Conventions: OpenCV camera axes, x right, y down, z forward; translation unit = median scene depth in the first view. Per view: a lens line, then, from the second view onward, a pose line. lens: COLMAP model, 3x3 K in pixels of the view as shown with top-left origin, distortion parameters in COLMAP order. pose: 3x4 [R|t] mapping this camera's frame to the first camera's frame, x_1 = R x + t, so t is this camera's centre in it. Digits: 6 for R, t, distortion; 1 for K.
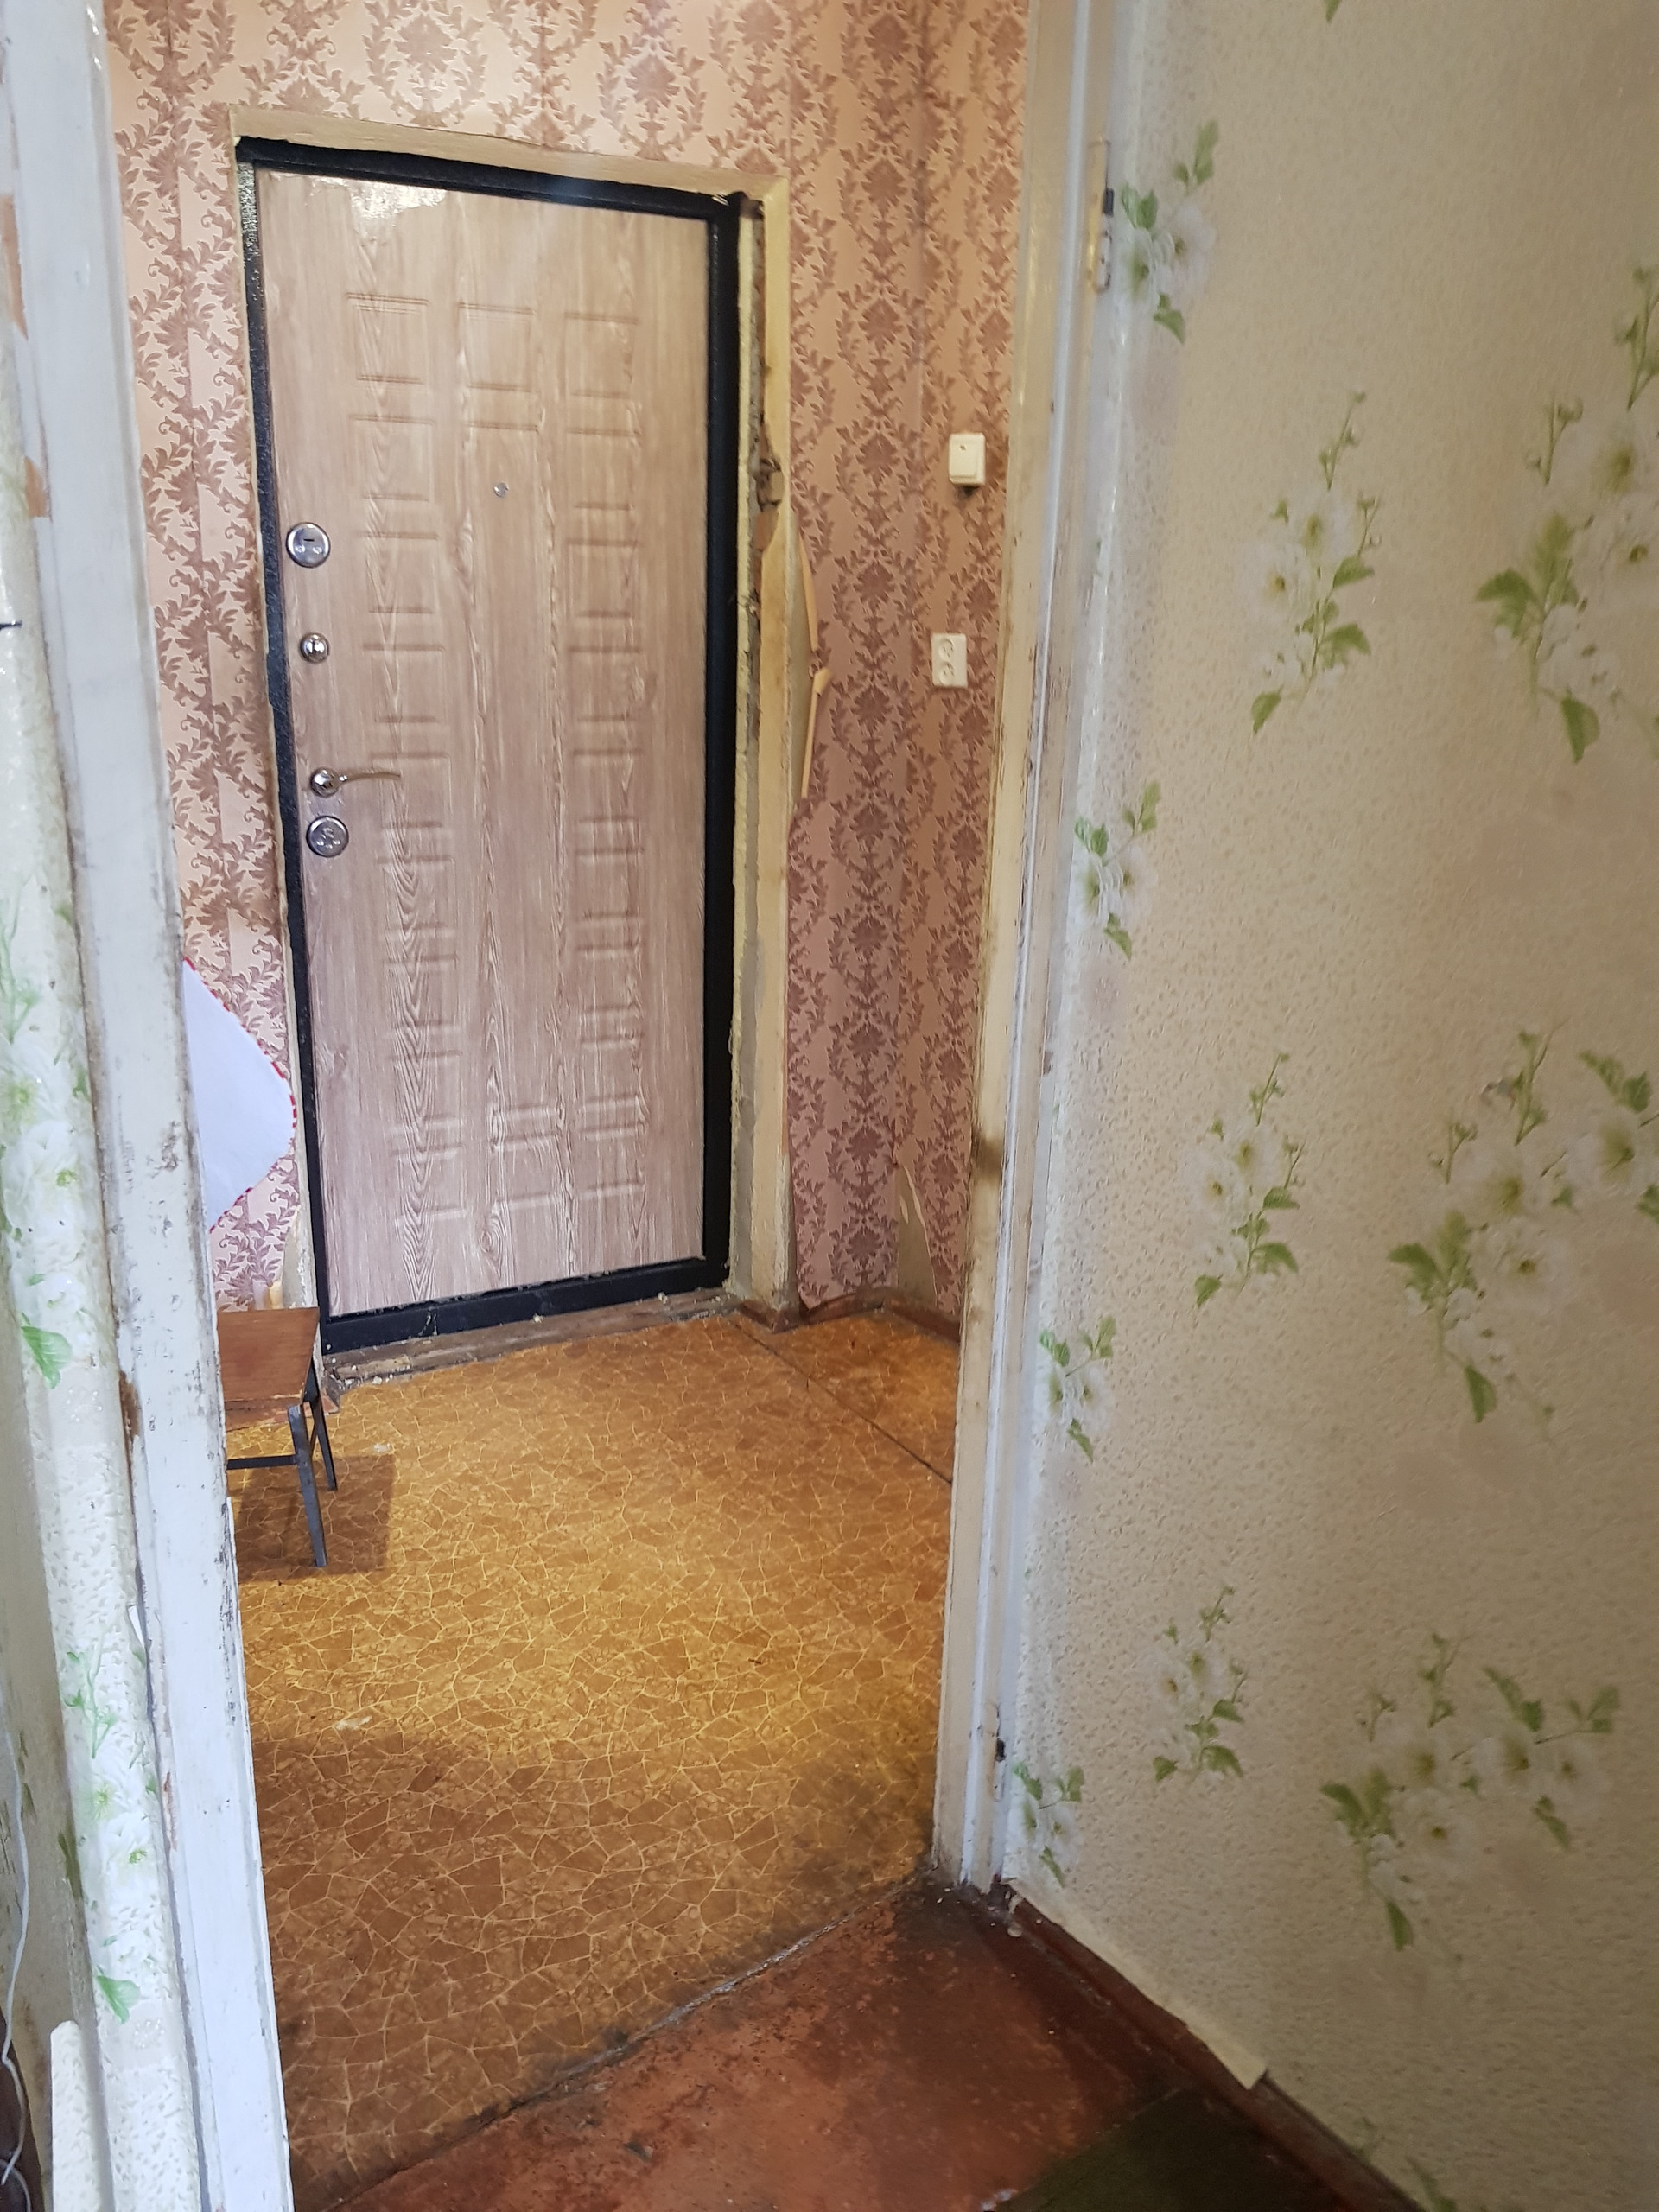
lens RADIAL K [[1727.4, 0, 828.5], [0, 1727.4, 1121.8], [0, 0, 1]] dist [0.055834, -0.072882]
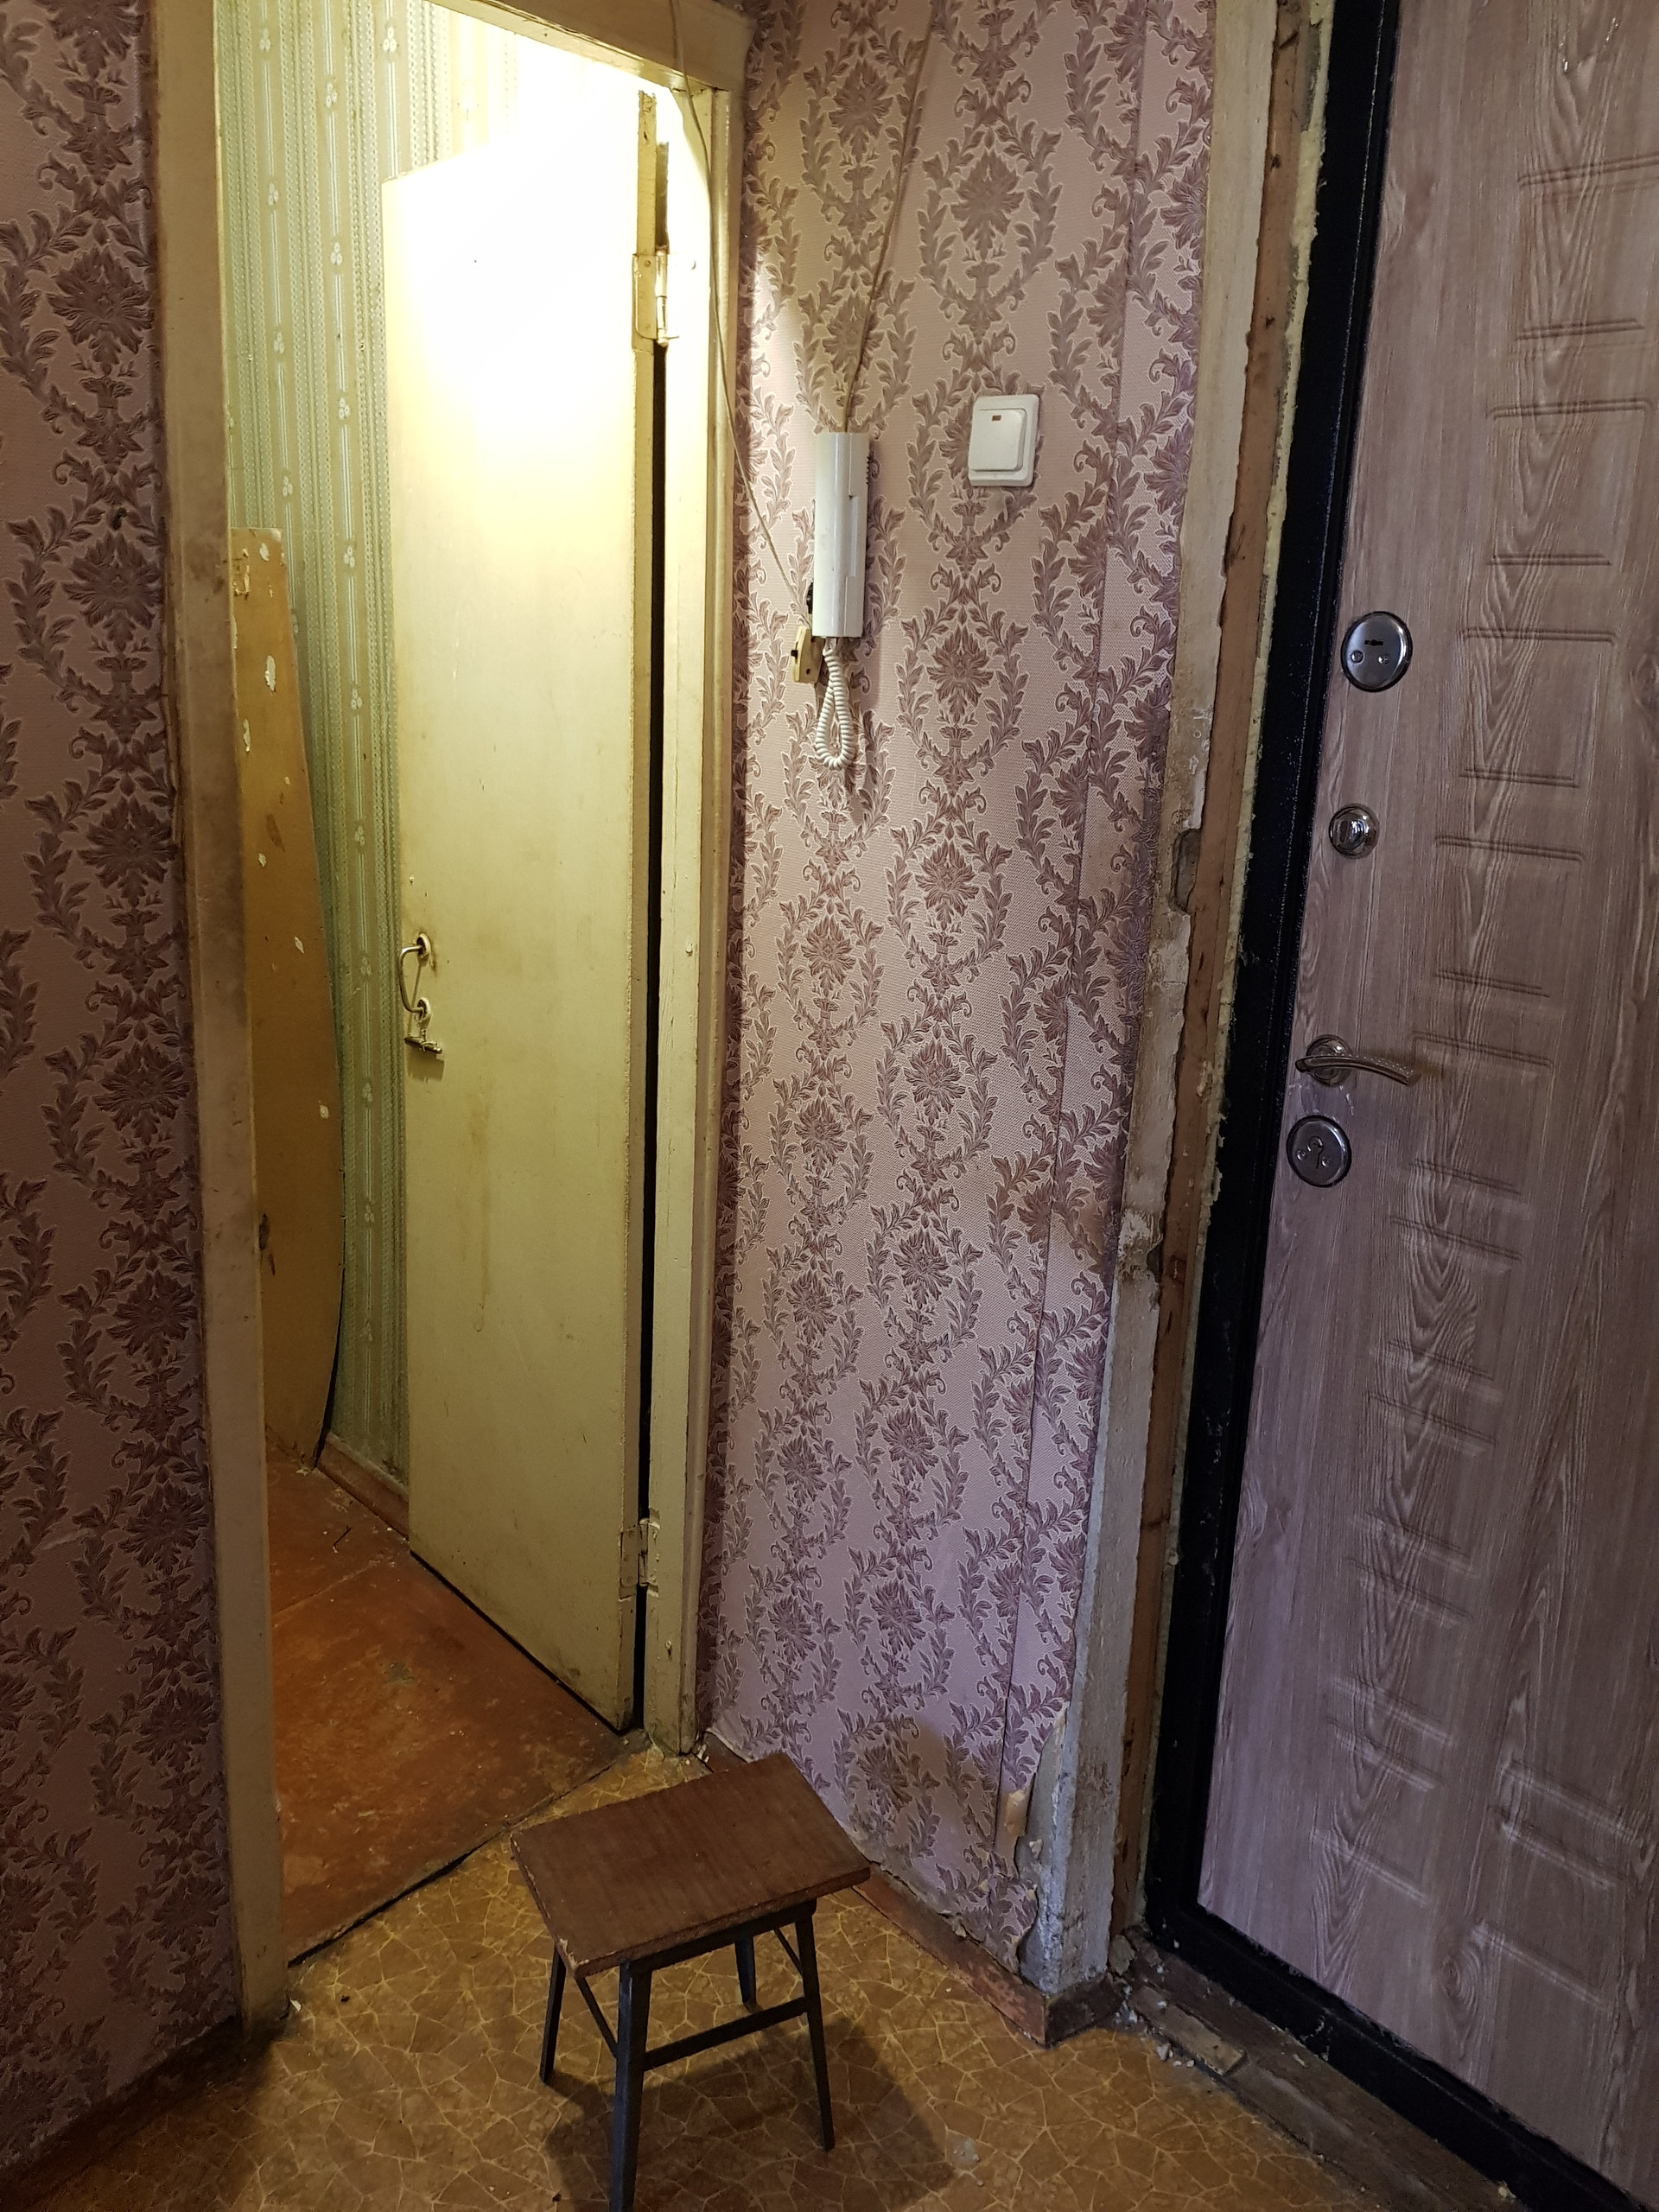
lens RADIAL K [[1727.4, 0, 834.5], [0, 1727.4, 1092.7], [0, 0, 1]] dist [0.055834, -0.072882]
pose [[0.284162, 0.230306, -0.930705, 0.195213], [-0.331809, 0.934360, 0.129902, -0.207592], [0.899530, 0.271903, 0.341927, 0.669833]]
